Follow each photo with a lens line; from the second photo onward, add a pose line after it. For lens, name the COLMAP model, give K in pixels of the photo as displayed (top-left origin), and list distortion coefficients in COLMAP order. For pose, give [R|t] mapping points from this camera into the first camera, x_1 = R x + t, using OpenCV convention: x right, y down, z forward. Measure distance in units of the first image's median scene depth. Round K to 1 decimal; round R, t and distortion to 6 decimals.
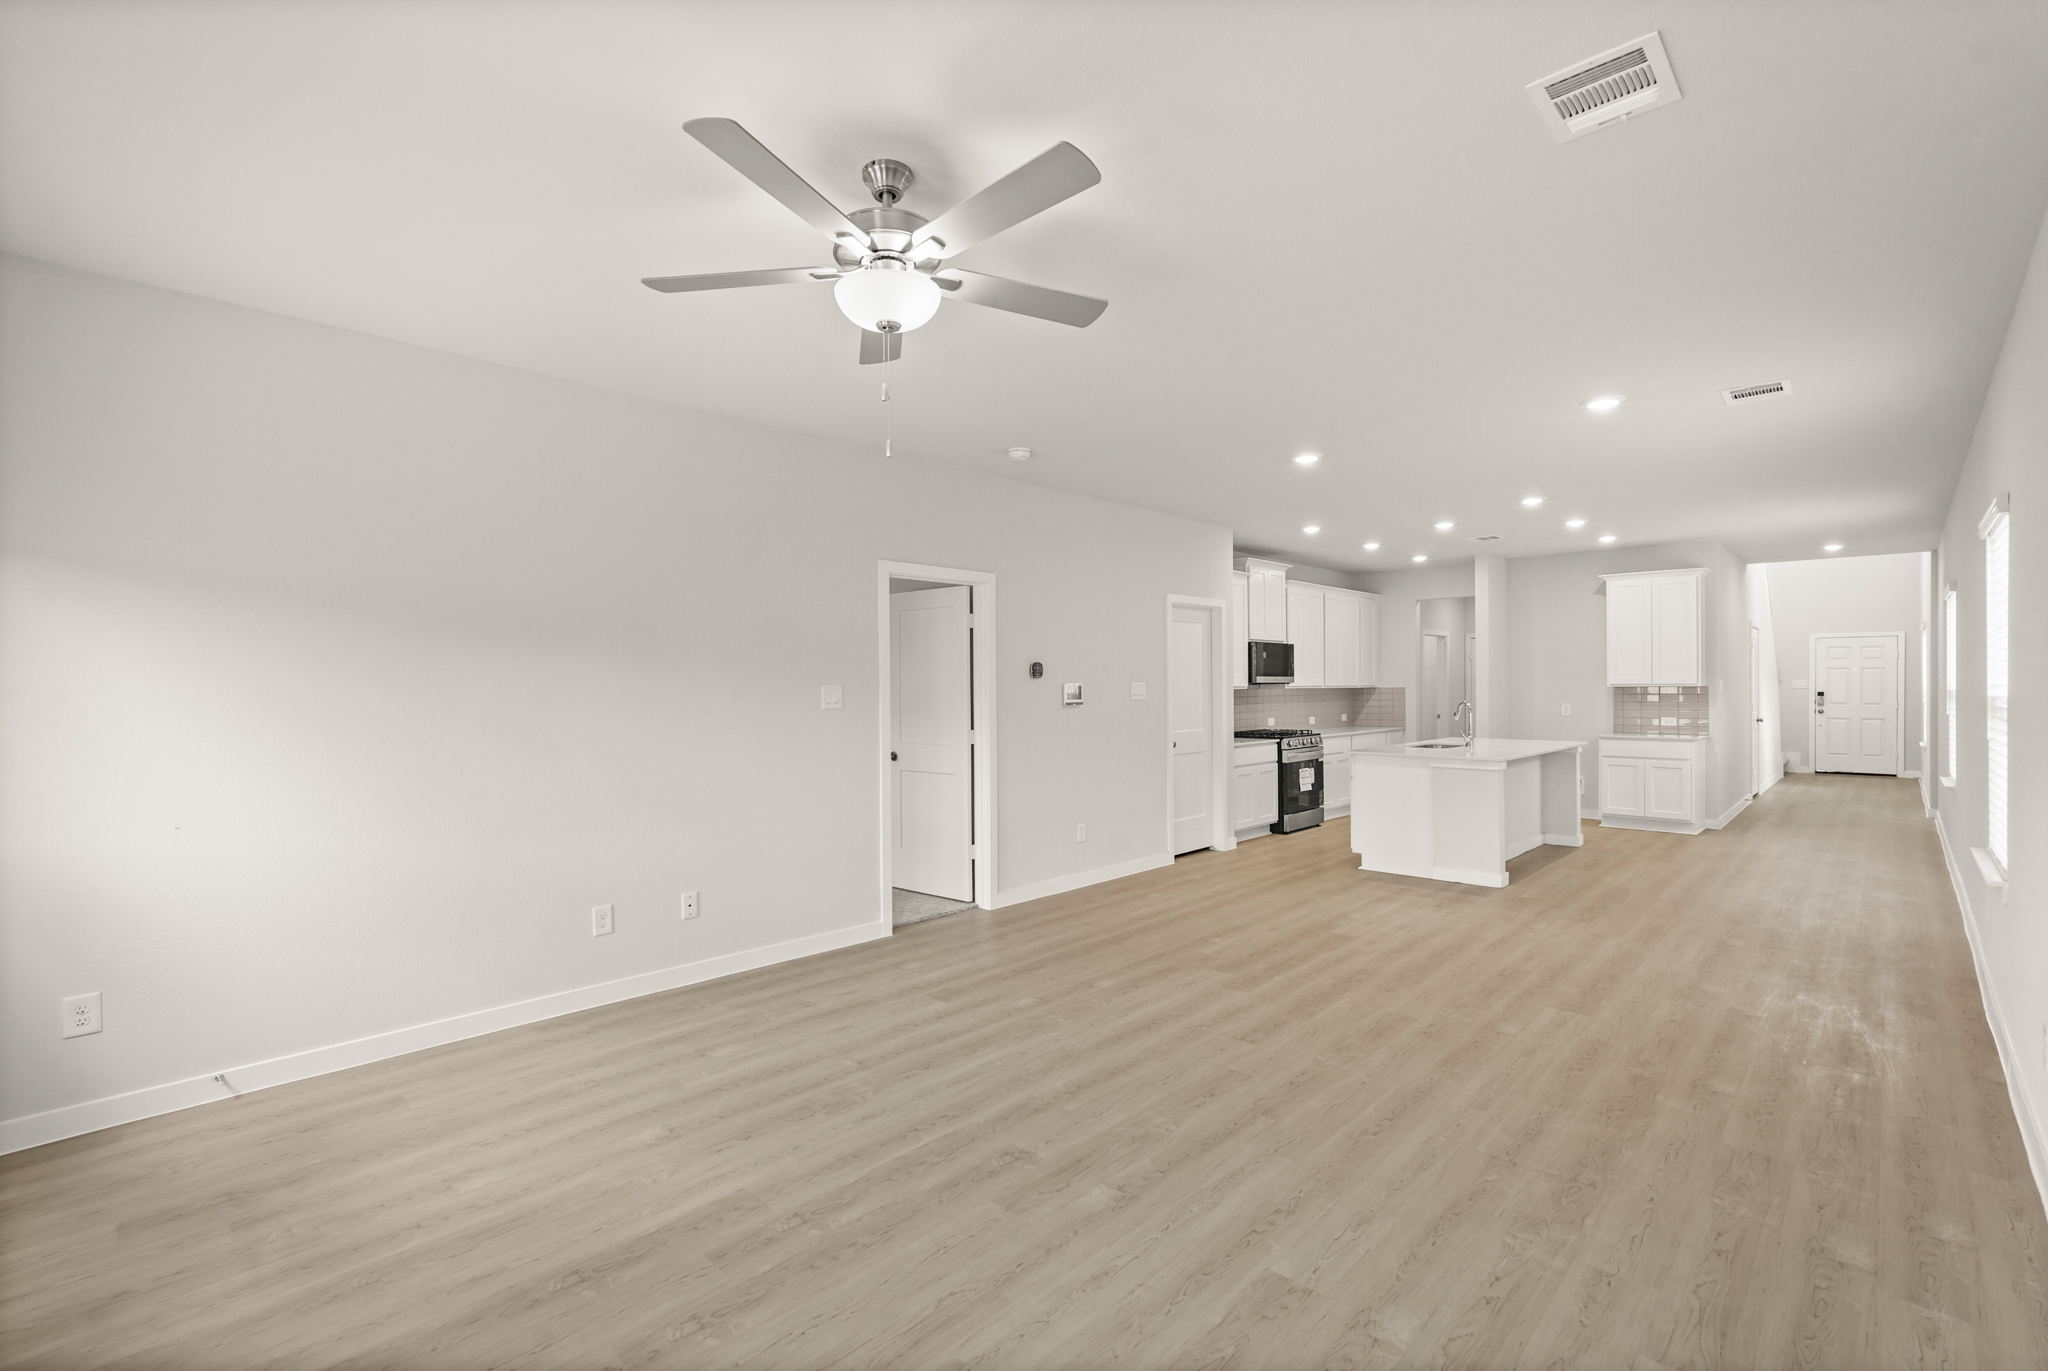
lens RADIAL K [[933.2, 0, 1029.8], [0, 933.2, 675.1], [0, 0, 1]] dist [-0.012206, 0.000634]
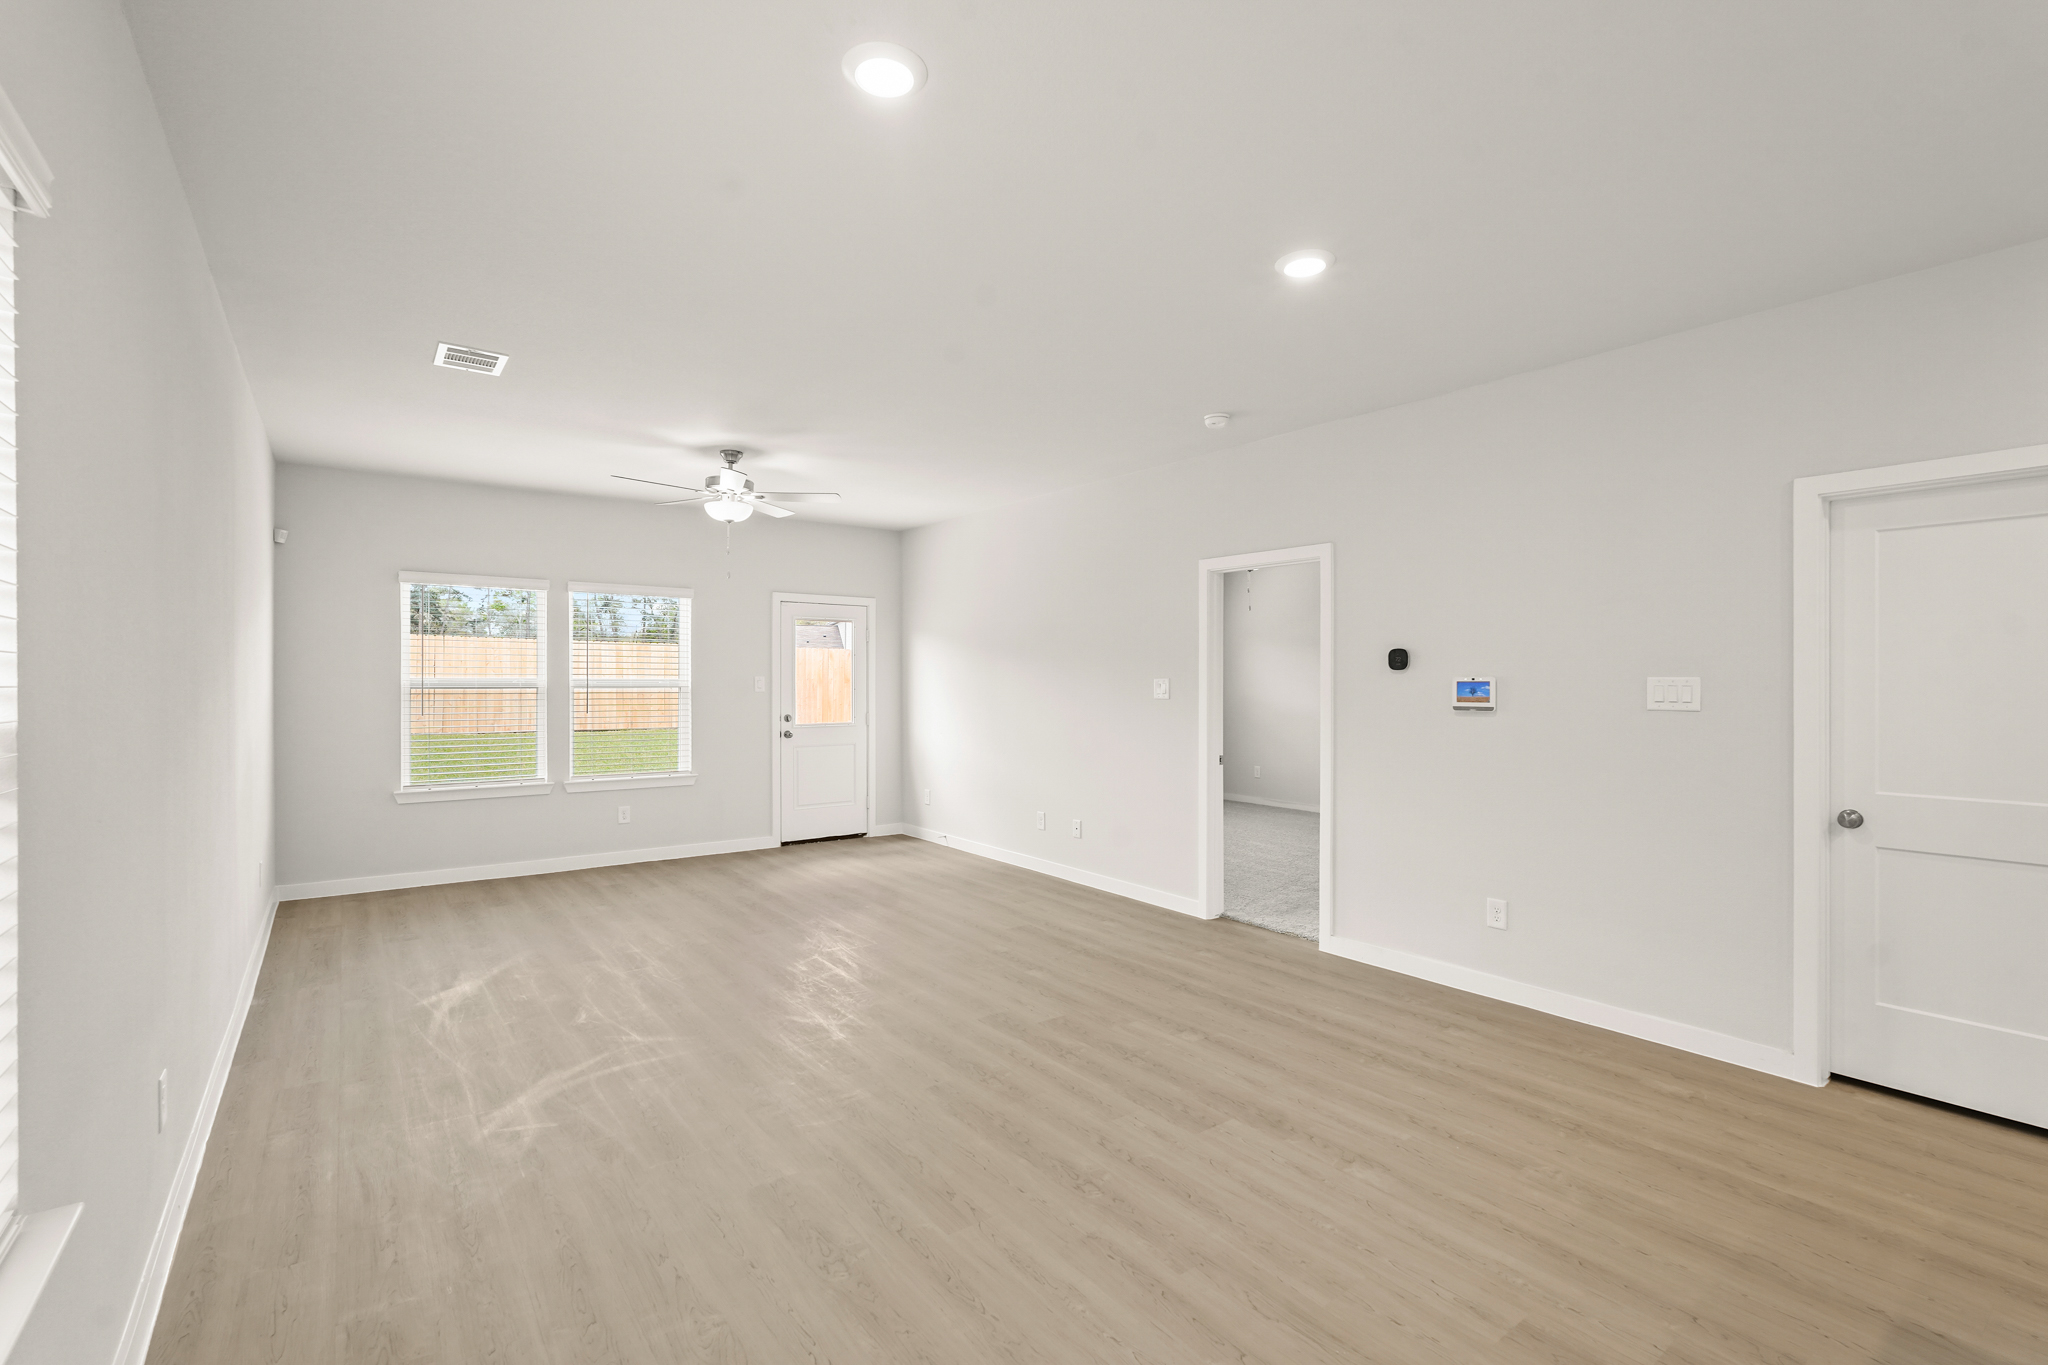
lens RADIAL K [[933.2, 0, 1024.1], [0, 933.2, 685.1], [0, 0, 1]] dist [-0.012206, 0.000634]
pose [[-0.181328, 0.007976, -0.983390, 0.952586], [0.004053, 0.999965, 0.007363, 0.010297], [0.983414, -0.002651, -0.181354, 1.040926]]
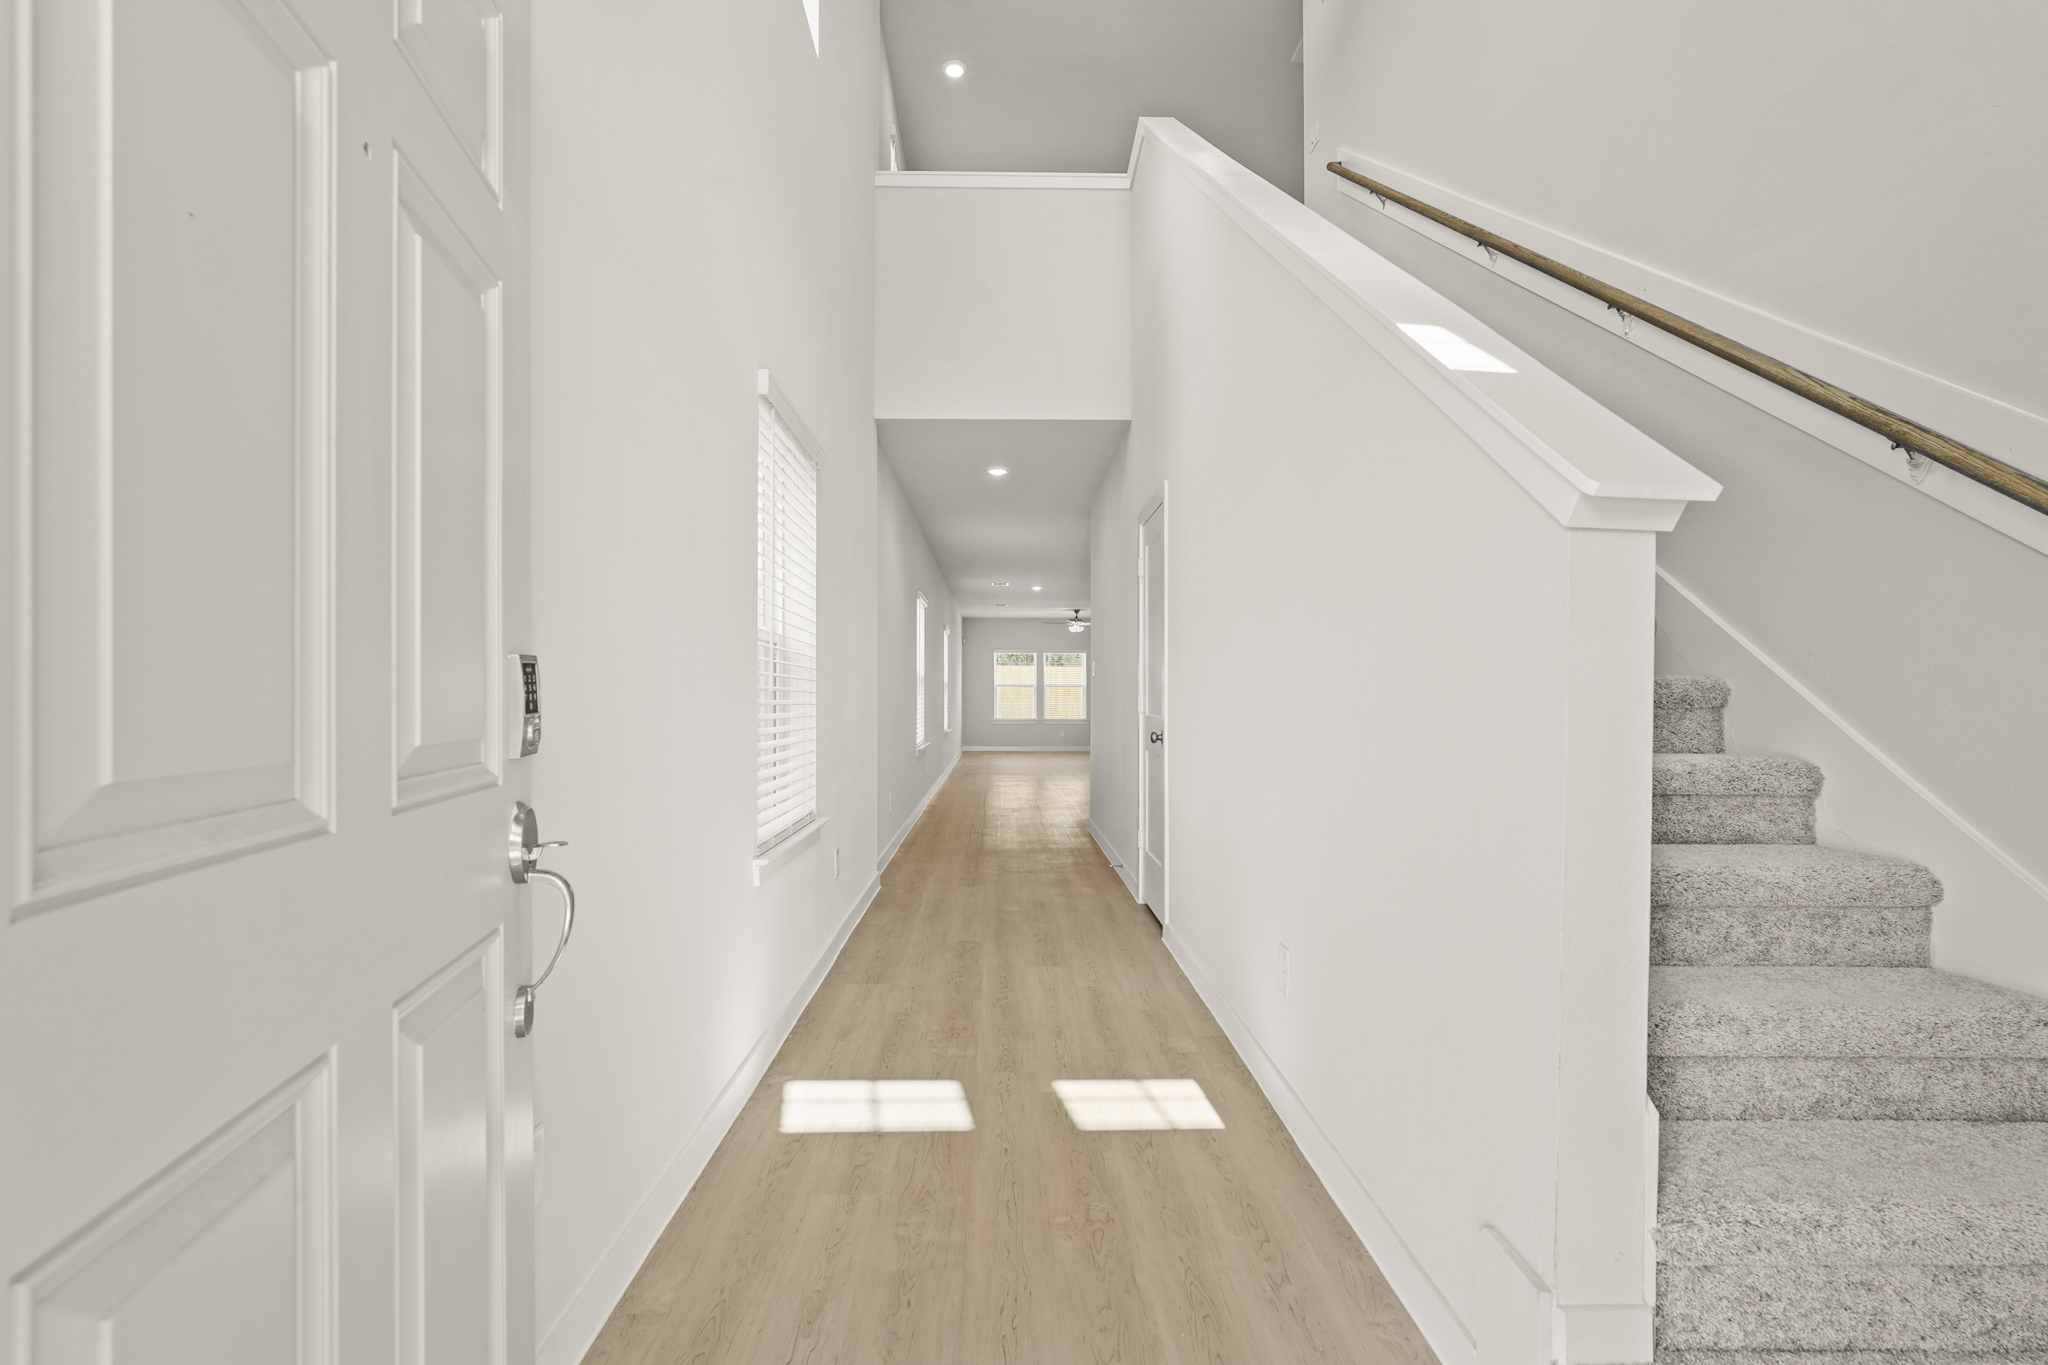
lens RADIAL K [[933.2, 0, 1024.2], [0, 933.2, 684.1], [0, 0, 1]] dist [-0.012206, 0.000634]
pose [[-0.715642, 0.002575, -0.698462, 1.770131], [0.005687, 0.999982, -0.002139, 0.017809], [0.698444, -0.005503, -0.715644, 1.999700]]
